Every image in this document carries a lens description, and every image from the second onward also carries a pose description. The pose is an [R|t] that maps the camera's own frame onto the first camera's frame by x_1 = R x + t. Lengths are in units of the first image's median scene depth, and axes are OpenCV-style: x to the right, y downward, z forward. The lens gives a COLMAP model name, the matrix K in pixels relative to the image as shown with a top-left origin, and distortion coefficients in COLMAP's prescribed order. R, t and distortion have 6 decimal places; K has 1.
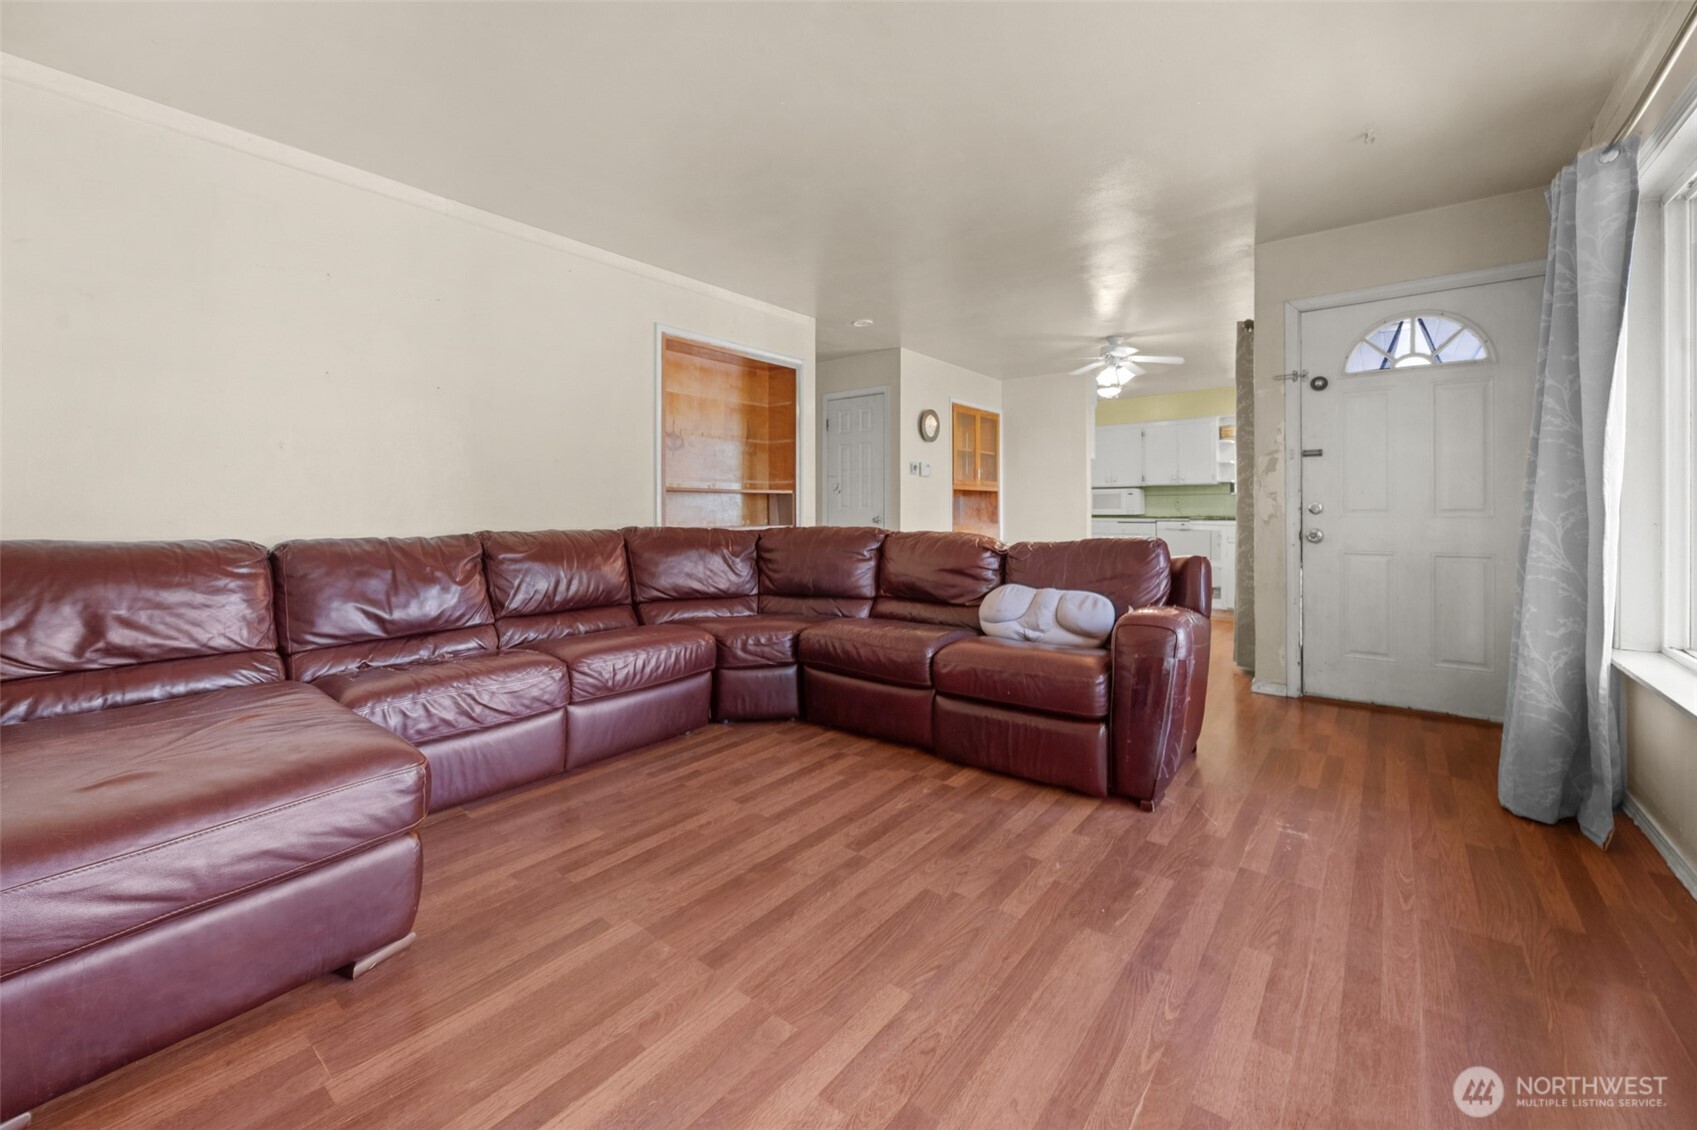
lens RADIAL K [[669.8, 0, 851.2], [0, 669.8, 502.7], [0, 0, 1]] dist [-0.002804, 0.001089]
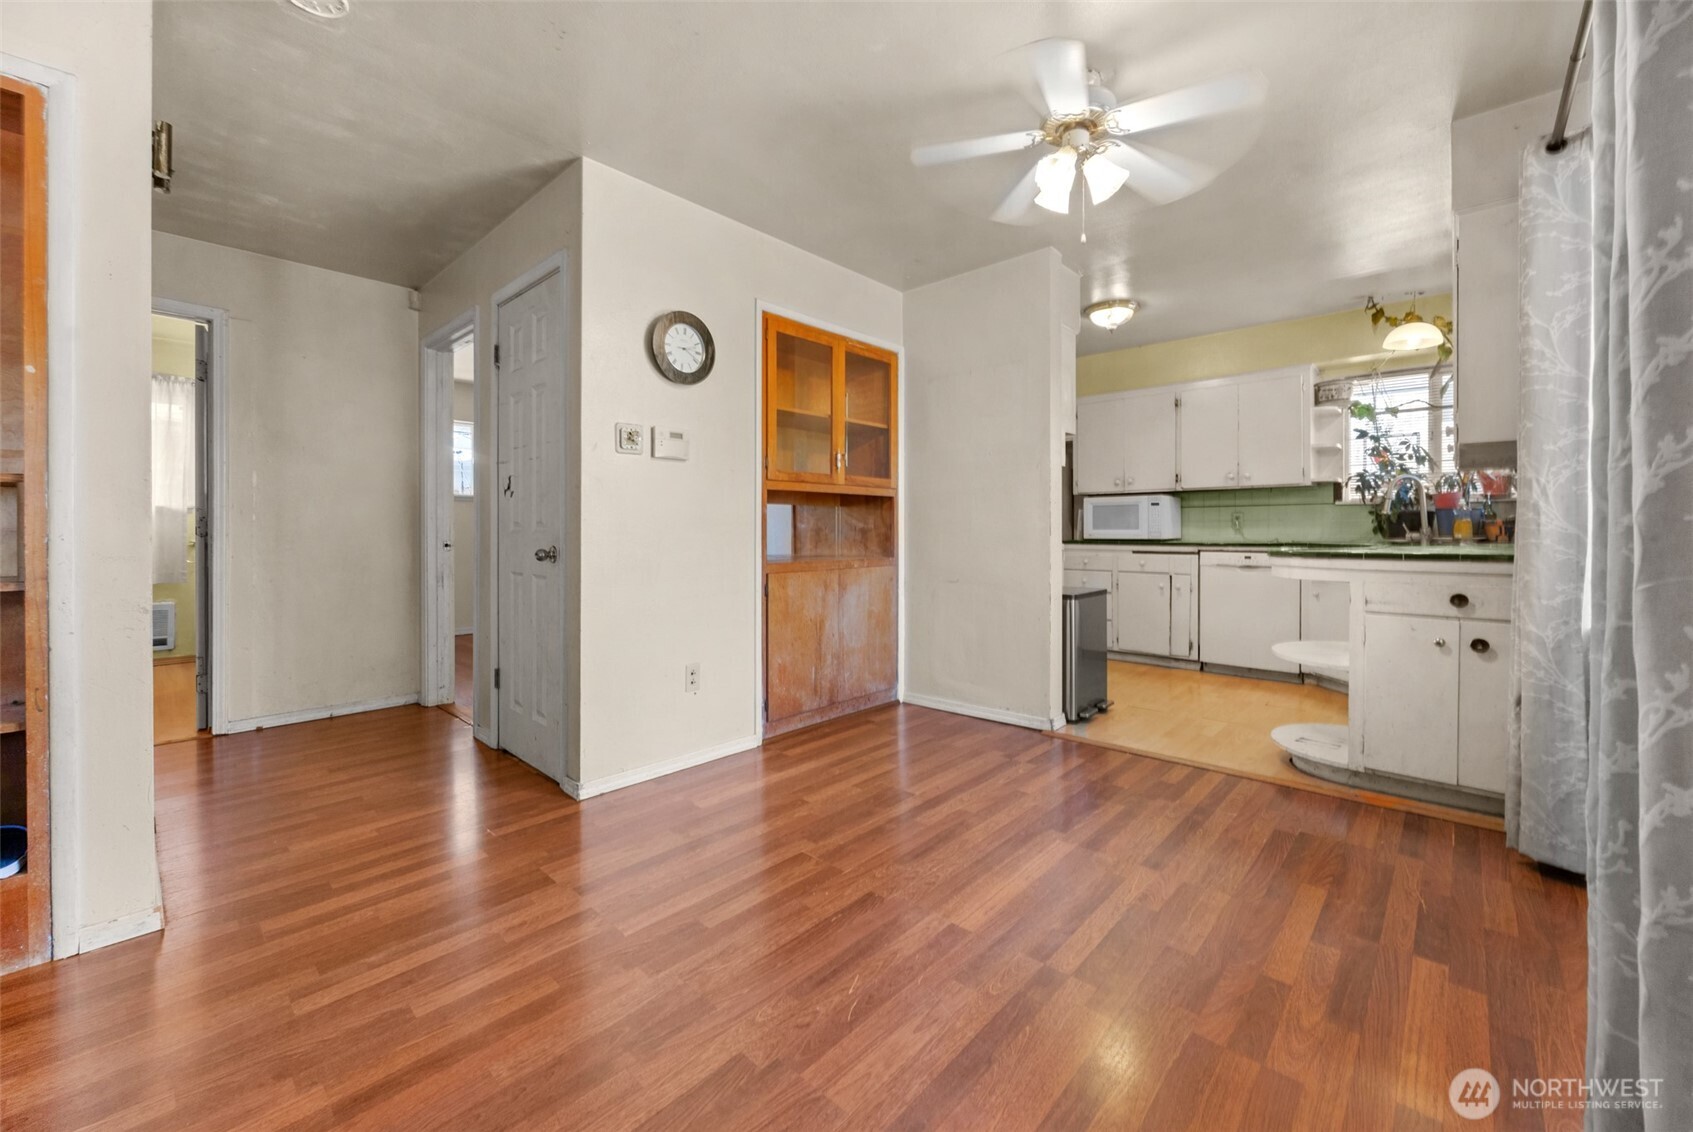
lens RADIAL K [[668.2, 0, 854.7], [0, 668.2, 540.1], [0, 0, 1]] dist [-0.002804, 0.001089]
pose [[0.997916, 0.002239, -0.064482, 0.799964], [-0.000490, 0.999632, 0.027128, 0.012298], [0.064519, -0.027040, 0.997550, 1.648086]]
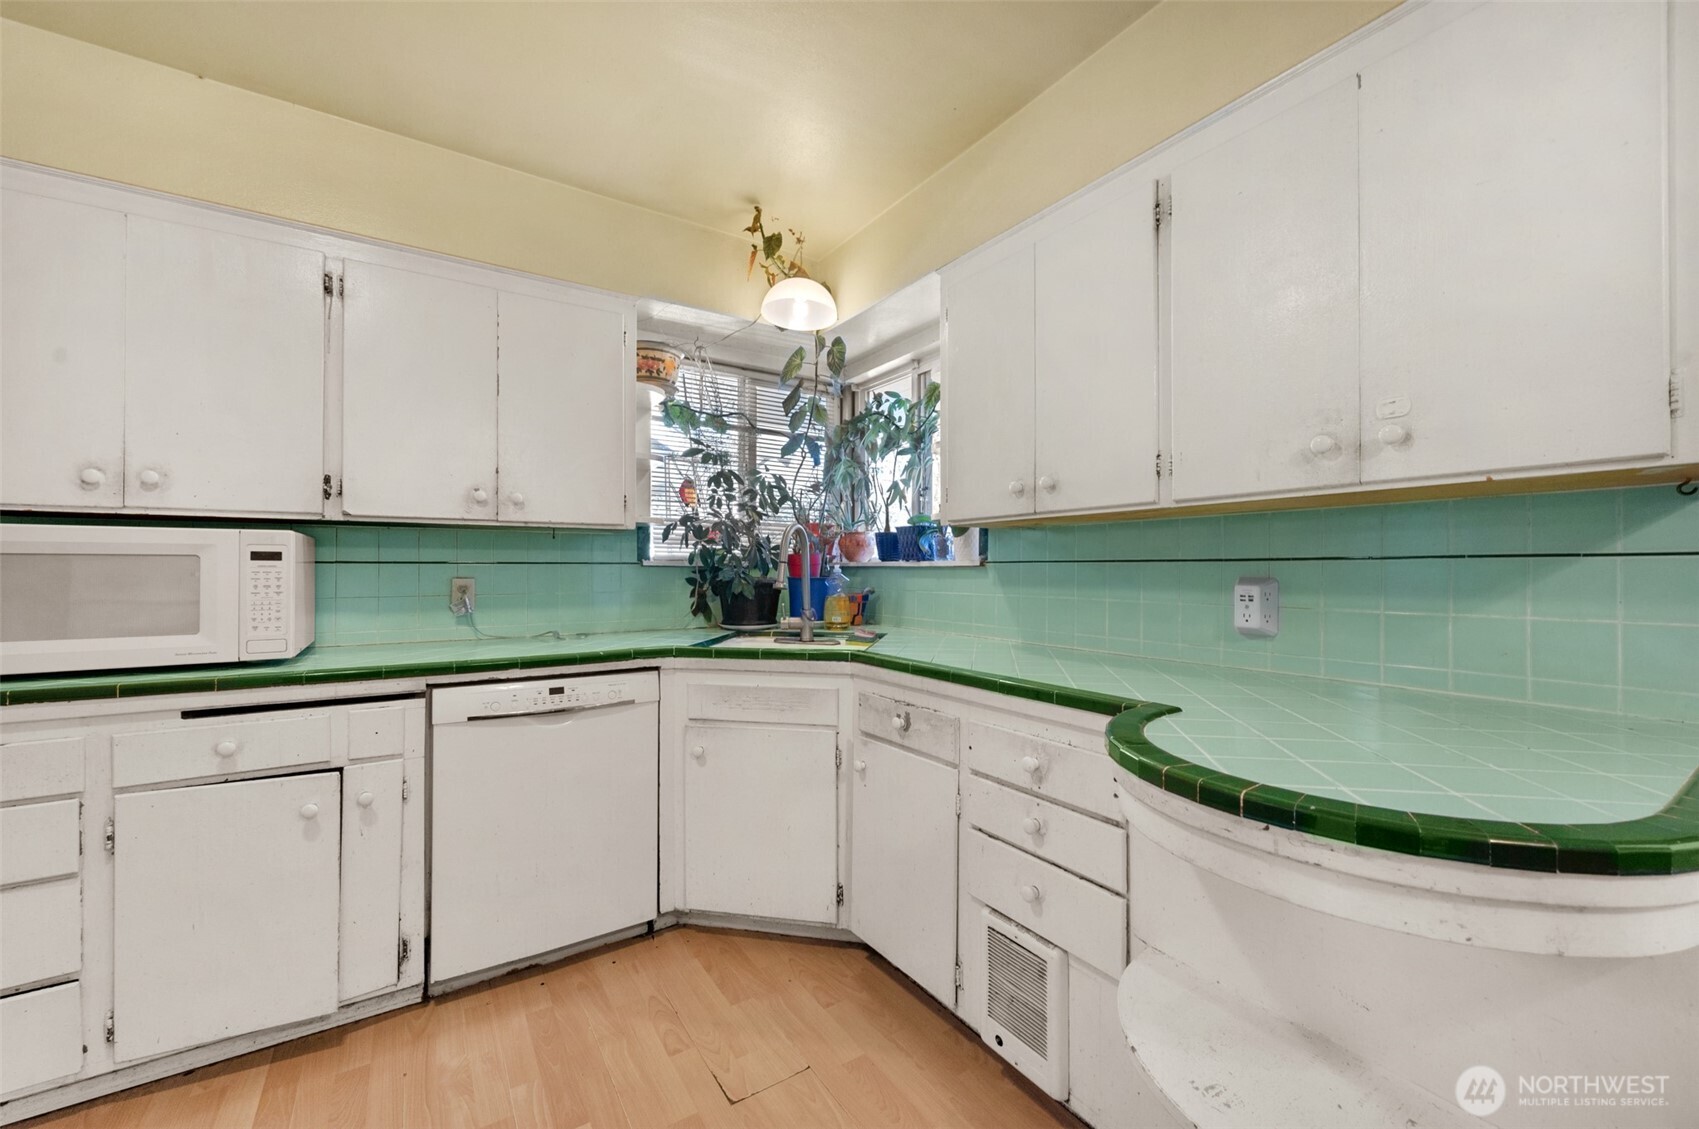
lens RADIAL K [[670.6, 0, 862.2], [0, 670.6, 560.0], [0, 0, 1]] dist [-0.002804, 0.001089]
pose [[0.290703, 0.015898, 0.956681, 1.168423], [-0.014627, 0.999819, -0.012170, -0.048831], [-0.956701, -0.010456, 0.290883, 3.221736]]
